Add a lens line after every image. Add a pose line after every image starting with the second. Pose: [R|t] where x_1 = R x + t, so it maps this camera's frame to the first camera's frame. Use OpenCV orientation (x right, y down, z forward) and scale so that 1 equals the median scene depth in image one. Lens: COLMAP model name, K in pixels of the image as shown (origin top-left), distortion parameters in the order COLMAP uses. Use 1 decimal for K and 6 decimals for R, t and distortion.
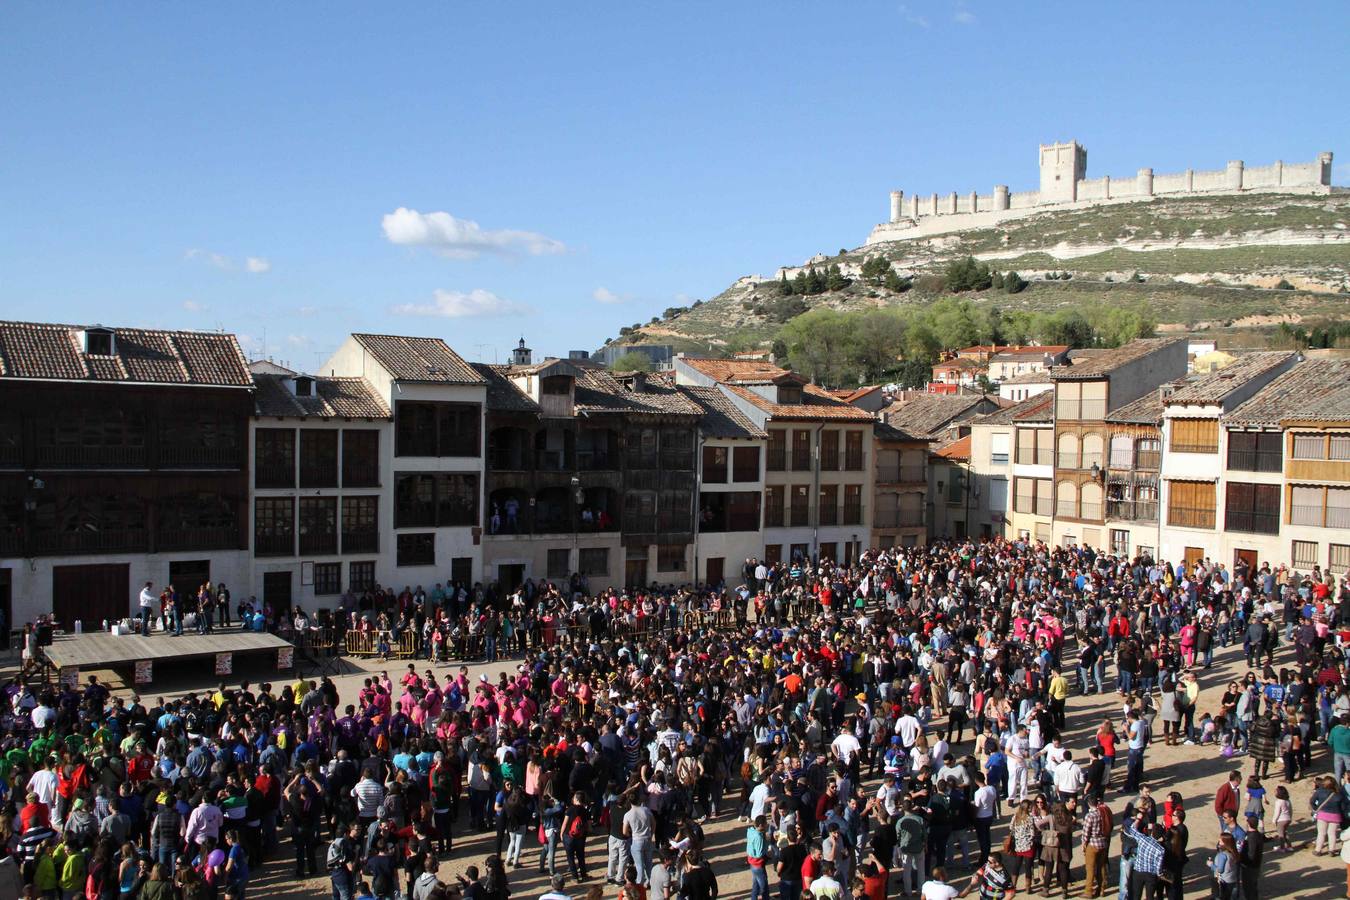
lens RADIAL K [[1279.8, 0, 675.0], [0, 1279.8, 450.0], [0, 0, 1]] dist [-0.097267, 0.116271]
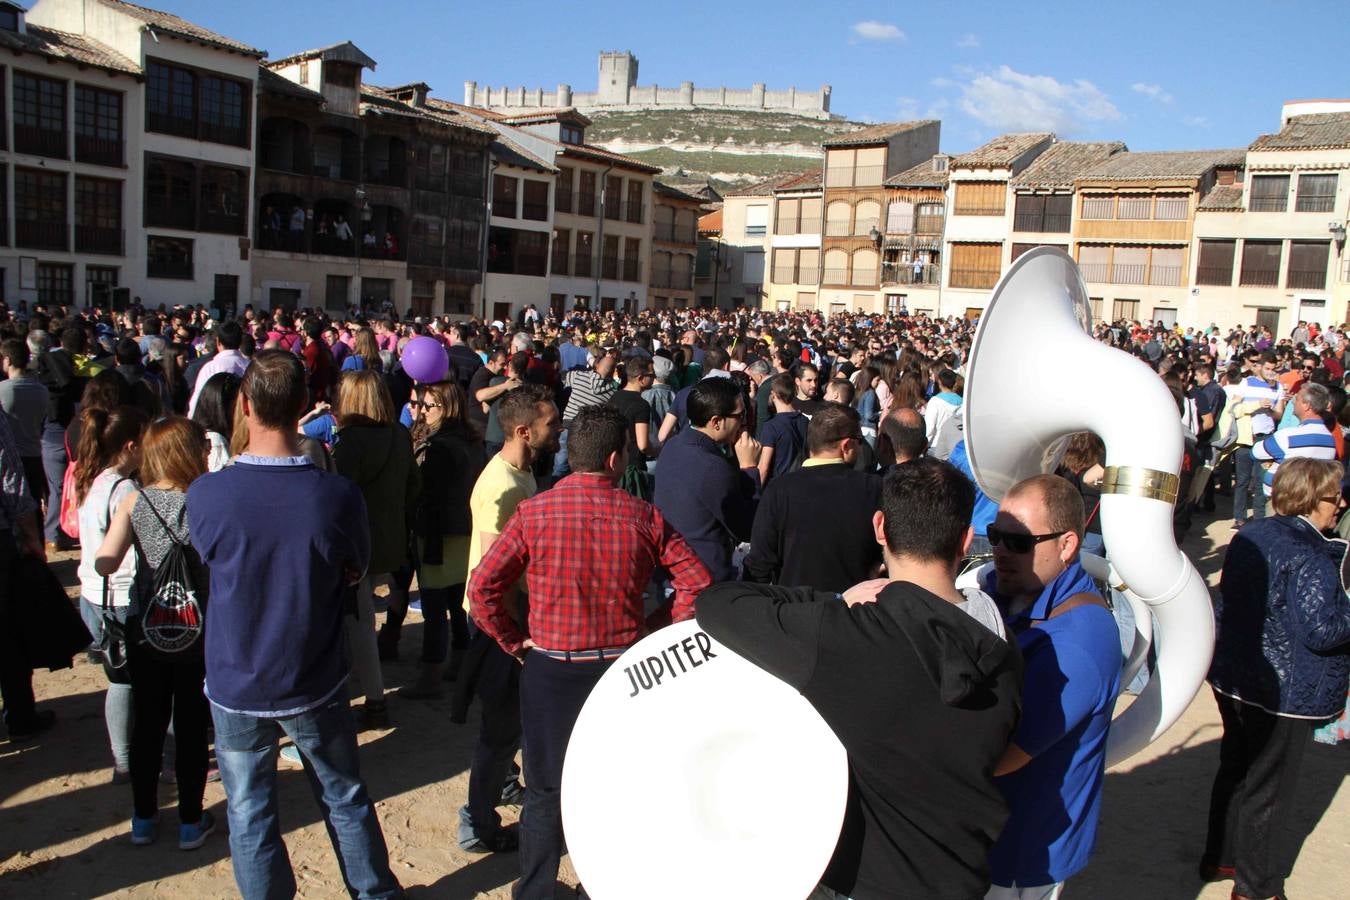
lens RADIAL K [[1129.1, 0, 675.0], [0, 1129.1, 450.0], [0, 0, 1]] dist [-0.175298, 0.165635]
pose [[0.929801, -0.006080, 0.368011, -0.140162], [-0.033396, 0.994345, 0.100806, 0.101273], [-0.366543, -0.106019, 0.924341, 0.222262]]
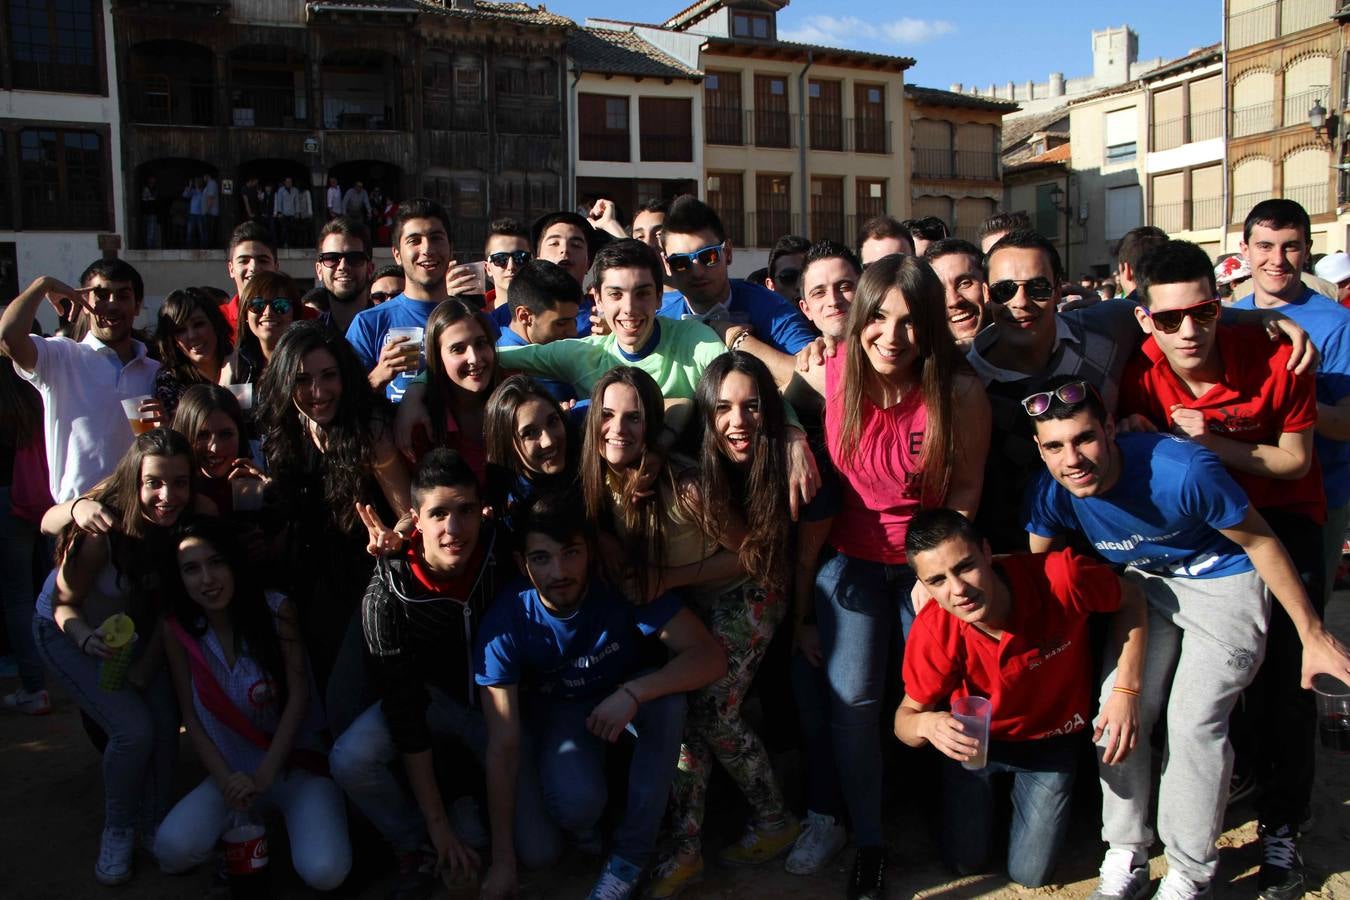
lens RADIAL K [[1129.1, 0, 675.0], [0, 1129.1, 450.0], [0, 0, 1]] dist [-0.175298, 0.165635]
pose [[0.995808, -0.034675, -0.084645, 0.093741], [0.041889, 0.995501, 0.084993, 0.105835], [0.081317, -0.088182, 0.992780, 0.510519]]
